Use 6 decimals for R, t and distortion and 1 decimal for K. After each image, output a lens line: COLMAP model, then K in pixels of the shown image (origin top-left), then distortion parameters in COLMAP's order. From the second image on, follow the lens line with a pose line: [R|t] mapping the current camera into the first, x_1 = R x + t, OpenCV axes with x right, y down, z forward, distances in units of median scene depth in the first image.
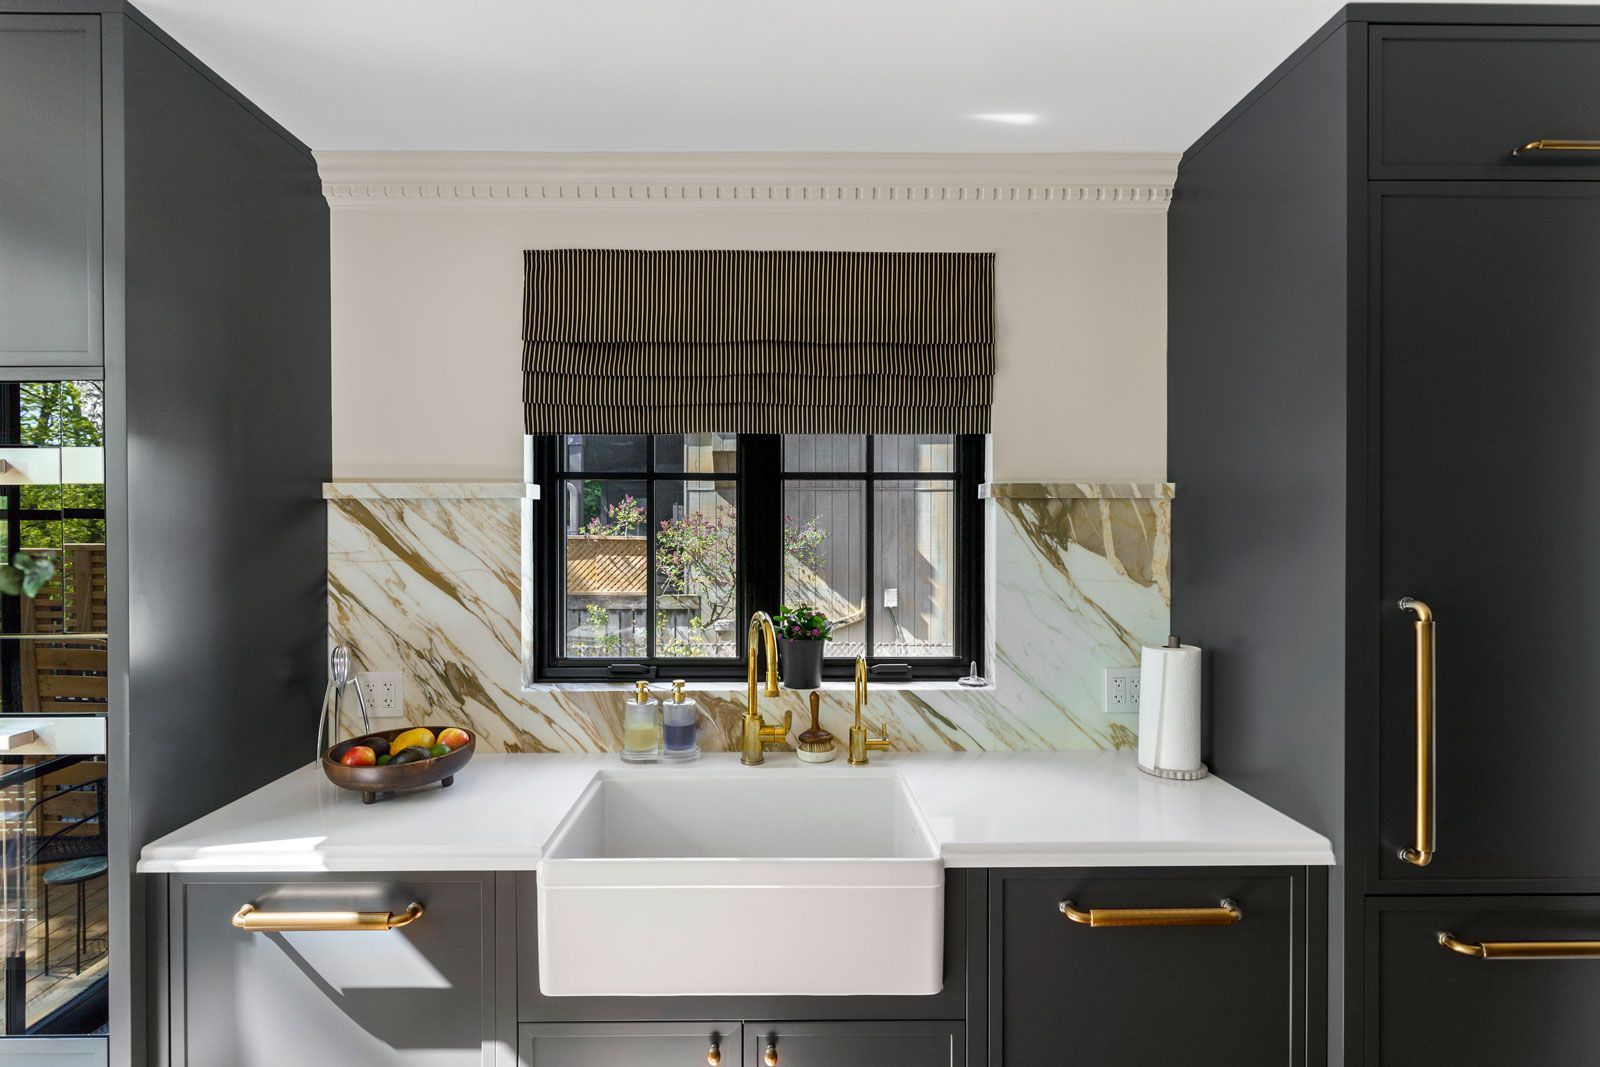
lens RADIAL K [[781.0, 0, 800.0], [0, 781.0, 533.5], [0, 0, 1]] dist [-0.000574, -0.000692]
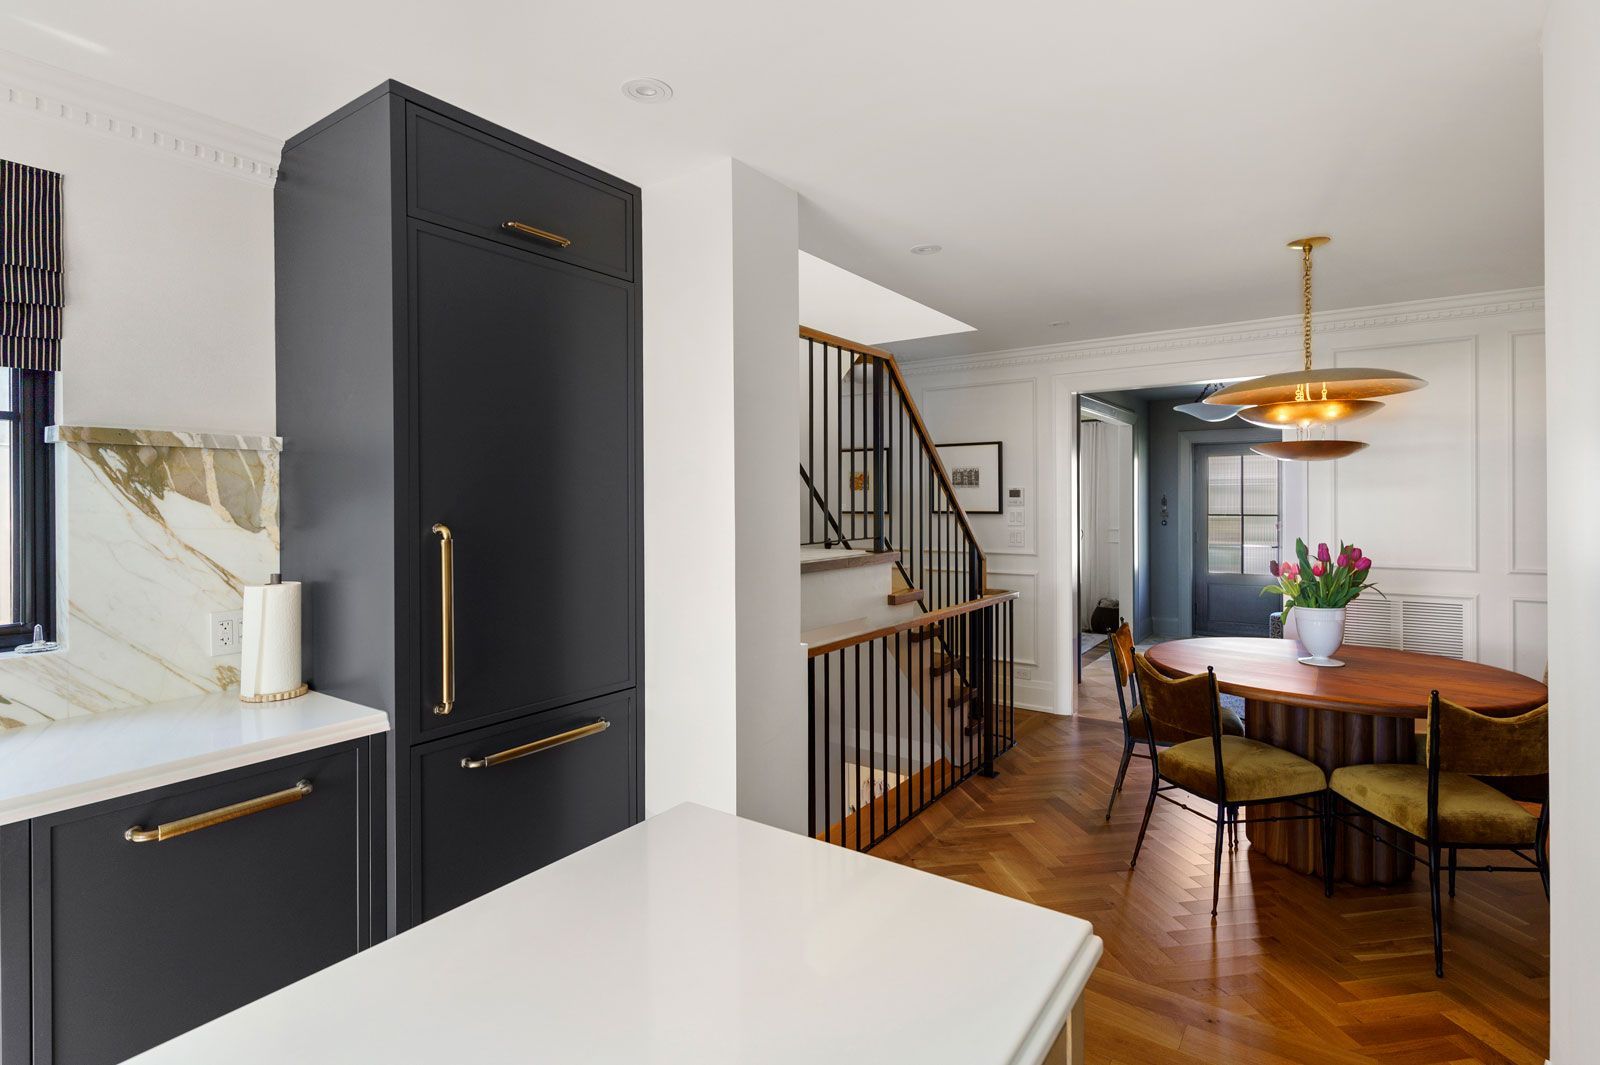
lens RADIAL K [[783.7, 0, 776.8], [0, 783.7, 499.9], [0, 0, 1]] dist [-0.001033, -0.000048]
pose [[0.605750, -0.004363, 0.795643, 0.023506], [0.010046, 0.999947, -0.002165, 0.033086], [-0.795591, 0.009304, 0.605762, -0.220987]]
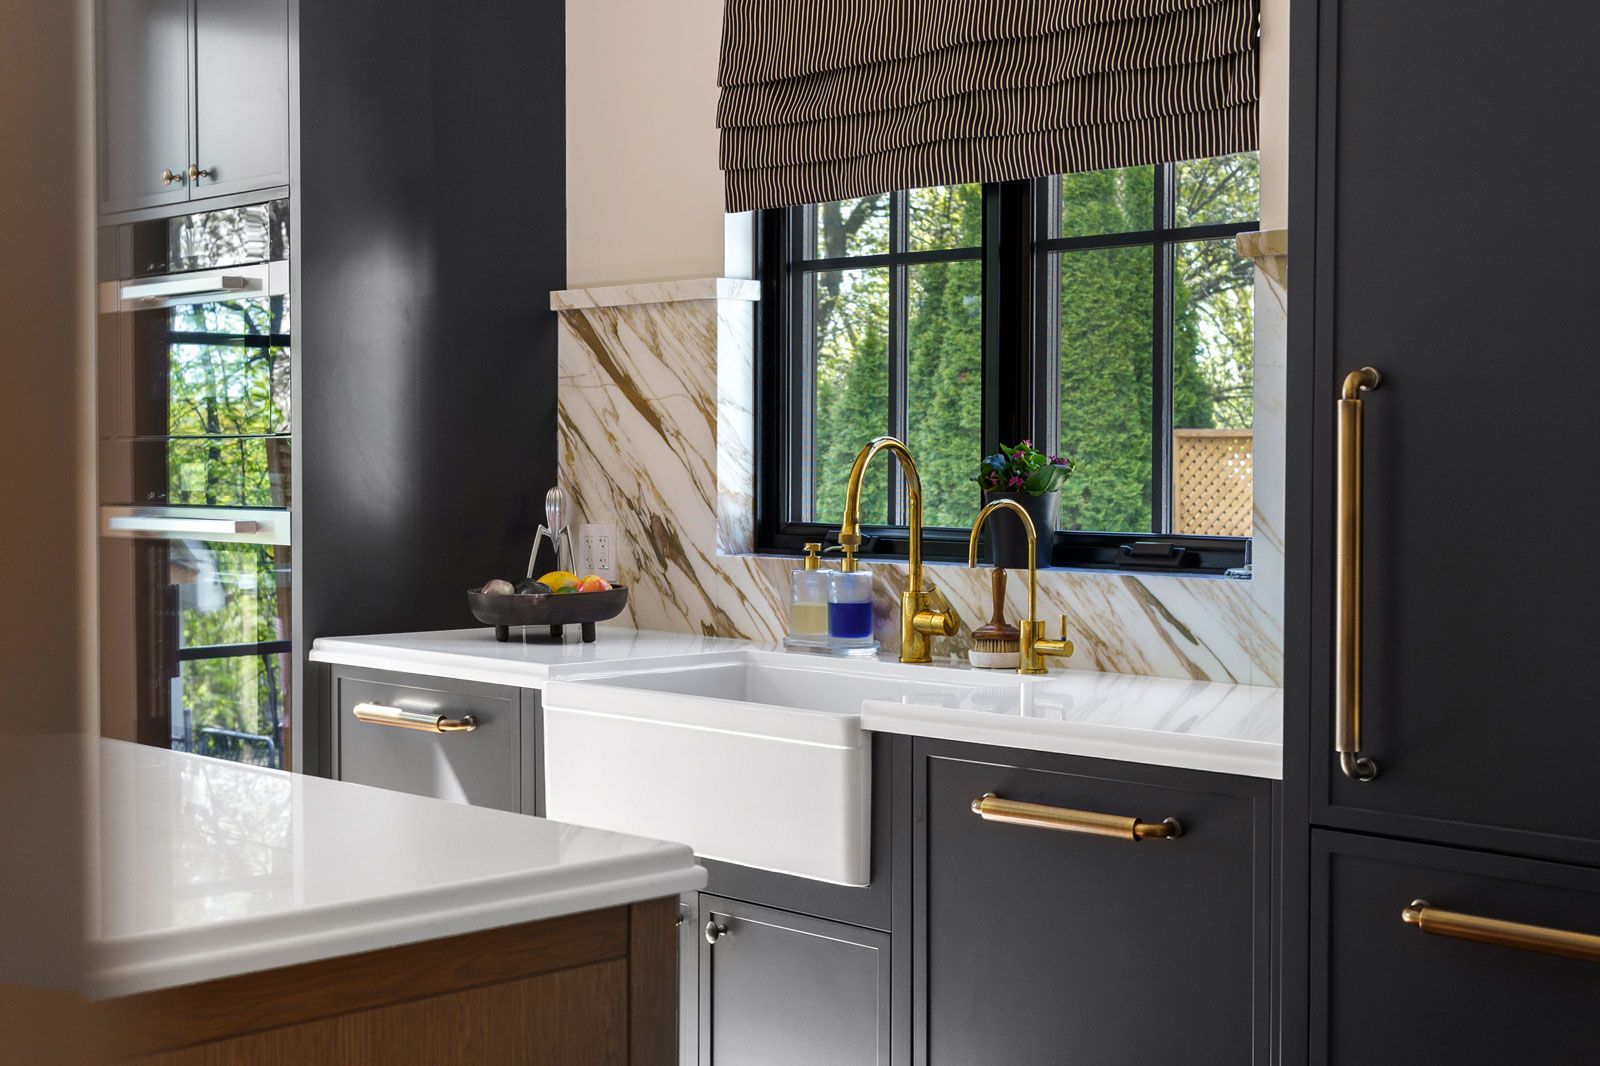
lens RADIAL K [[2181.1, 0, 800.0], [0, 2181.1, 533.0], [0, 0, 1]] dist [0.002279, 0.039979]
pose [[0.691978, 0.026495, -0.721433, 1.213265], [-0.007679, 0.999540, 0.029344, 0.117810], [0.721878, -0.014765, 0.691863, -0.396305]]
